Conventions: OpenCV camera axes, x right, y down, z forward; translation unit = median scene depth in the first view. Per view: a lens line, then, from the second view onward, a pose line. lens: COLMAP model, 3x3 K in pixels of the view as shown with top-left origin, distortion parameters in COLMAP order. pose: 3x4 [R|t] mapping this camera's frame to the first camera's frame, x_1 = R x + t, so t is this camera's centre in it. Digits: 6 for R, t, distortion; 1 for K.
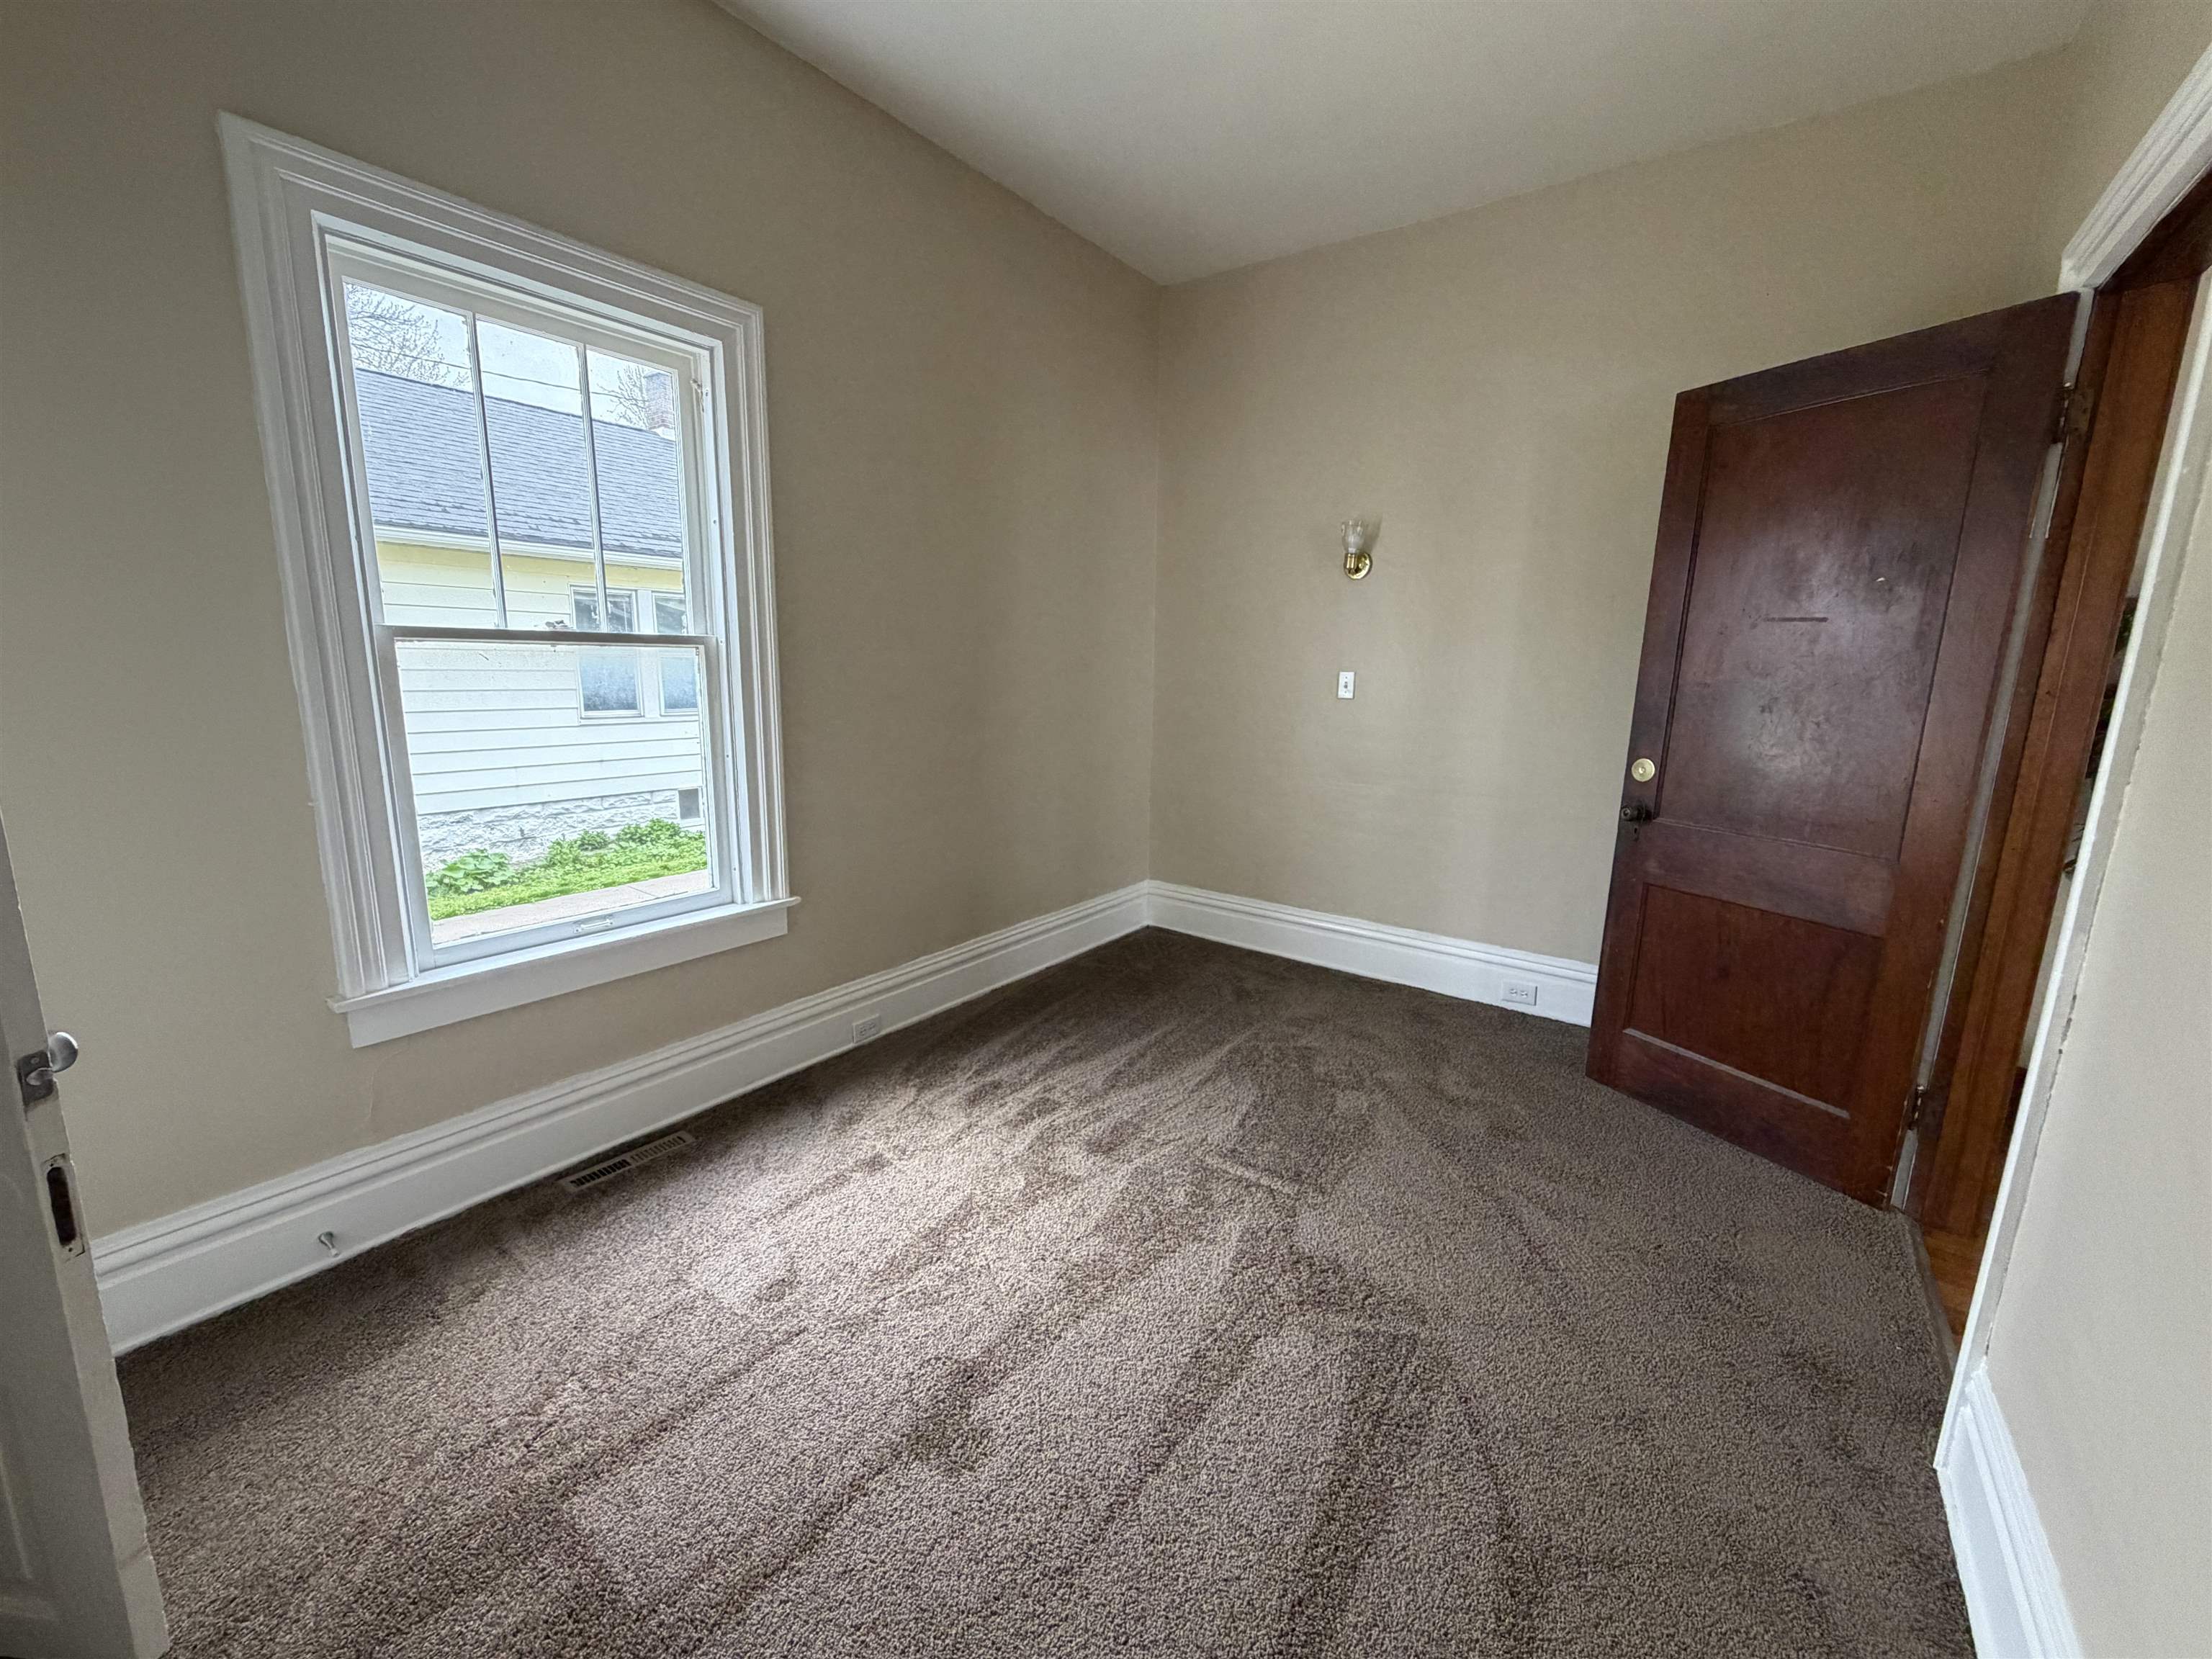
lens RADIAL K [[878.7, 0, 1103.8], [0, 878.7, 828.5], [0, 0, 1]] dist [-0.003168, 0.000368]
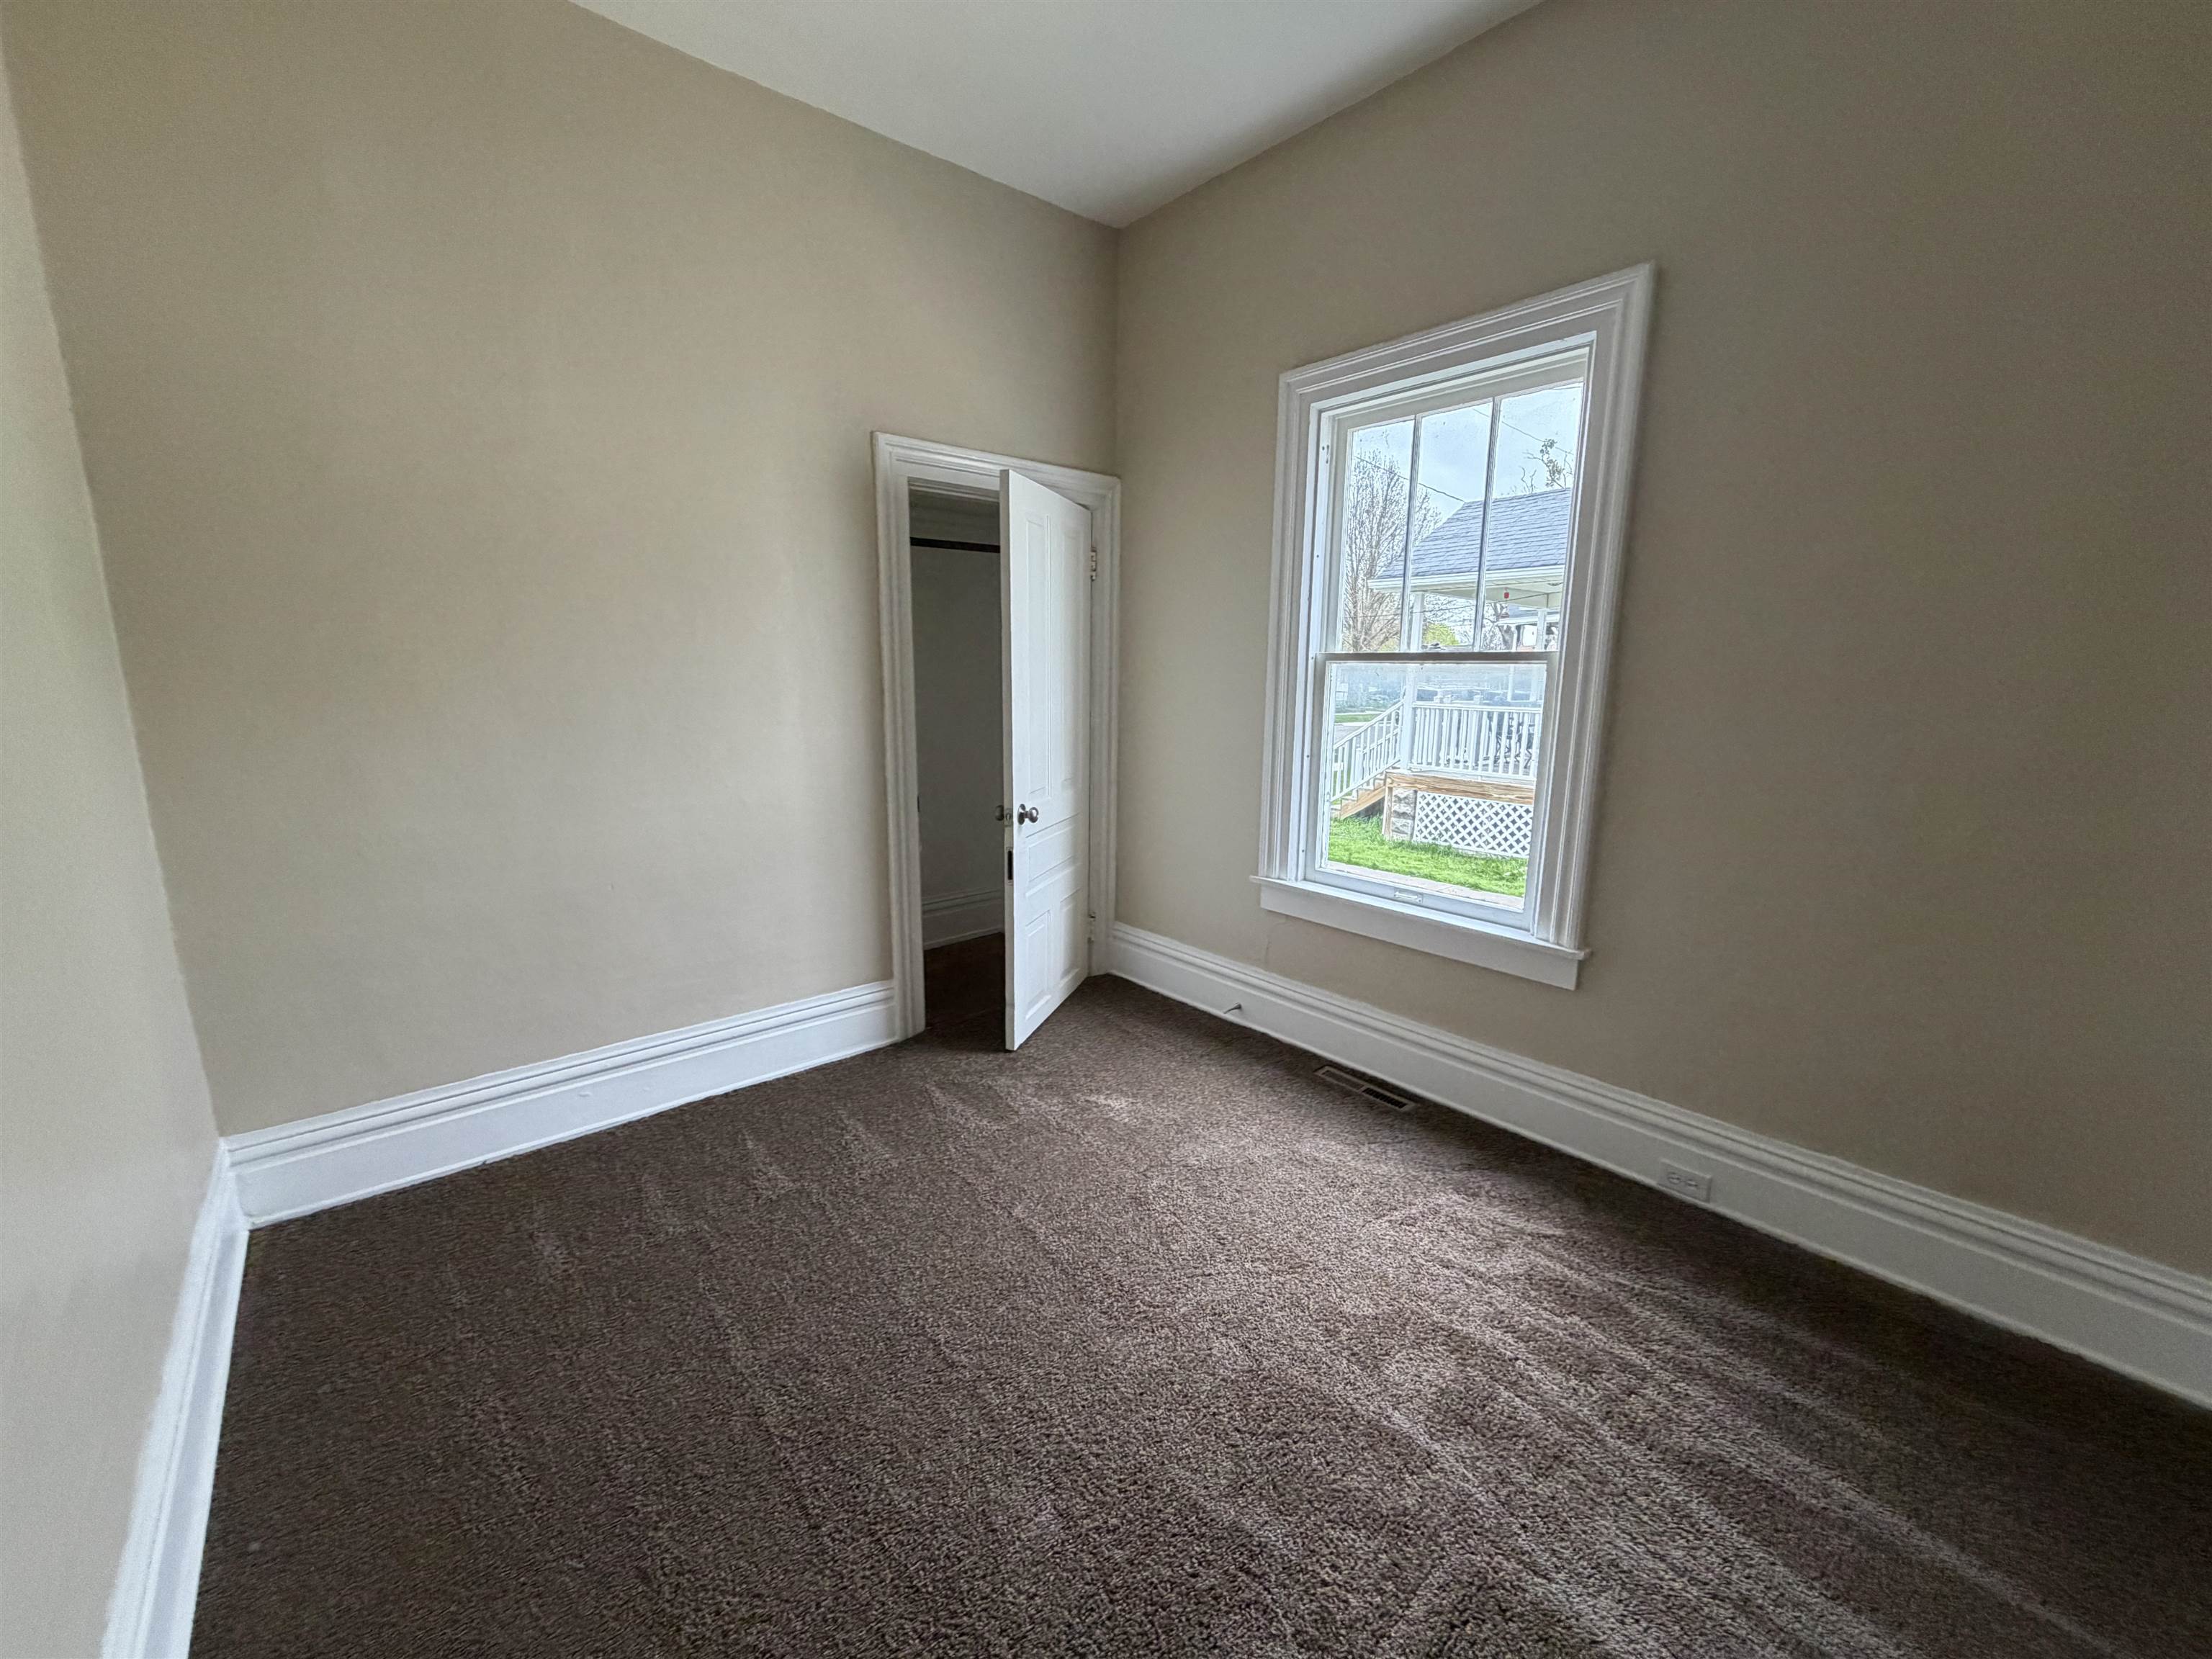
lens RADIAL K [[878.7, 0, 1110.9], [0, 878.7, 829.0], [0, 0, 1]] dist [-0.003168, 0.000368]
pose [[-0.213042, 0.156097, -0.964493, 0.611020], [-0.195137, 0.960469, 0.198548, -0.129806], [0.957358, 0.230507, -0.174160, 0.755611]]
